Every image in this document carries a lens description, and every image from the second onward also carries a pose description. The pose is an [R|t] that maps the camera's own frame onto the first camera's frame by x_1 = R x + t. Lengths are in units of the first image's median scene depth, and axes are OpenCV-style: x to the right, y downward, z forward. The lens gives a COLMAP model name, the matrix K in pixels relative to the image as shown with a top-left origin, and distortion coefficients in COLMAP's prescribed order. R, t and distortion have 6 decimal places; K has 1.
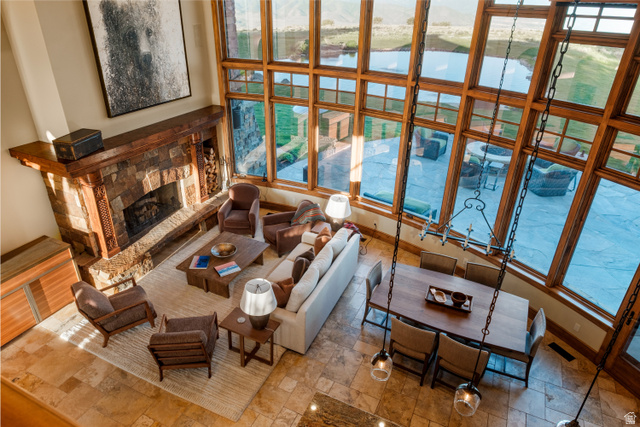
lens RADIAL K [[415.5, 0, 320.7], [0, 415.5, 211.5], [0, 0, 1]] dist [0.003587, 0.000639]
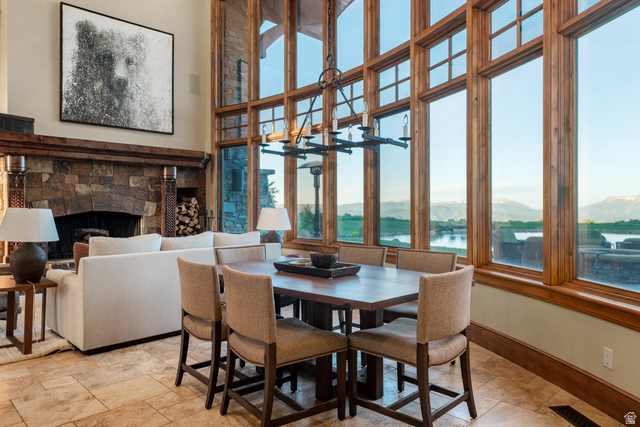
lens RADIAL K [[443.8, 0, 322.8], [0, 443.8, 205.3], [0, 0, 1]] dist [-0.003275, 0.001566]
pose [[0.939087, -0.023649, -0.342864, 0.428558], [-0.139492, 0.885533, -0.443141, 0.325631], [0.314097, 0.463975, 0.828294, 0.392494]]
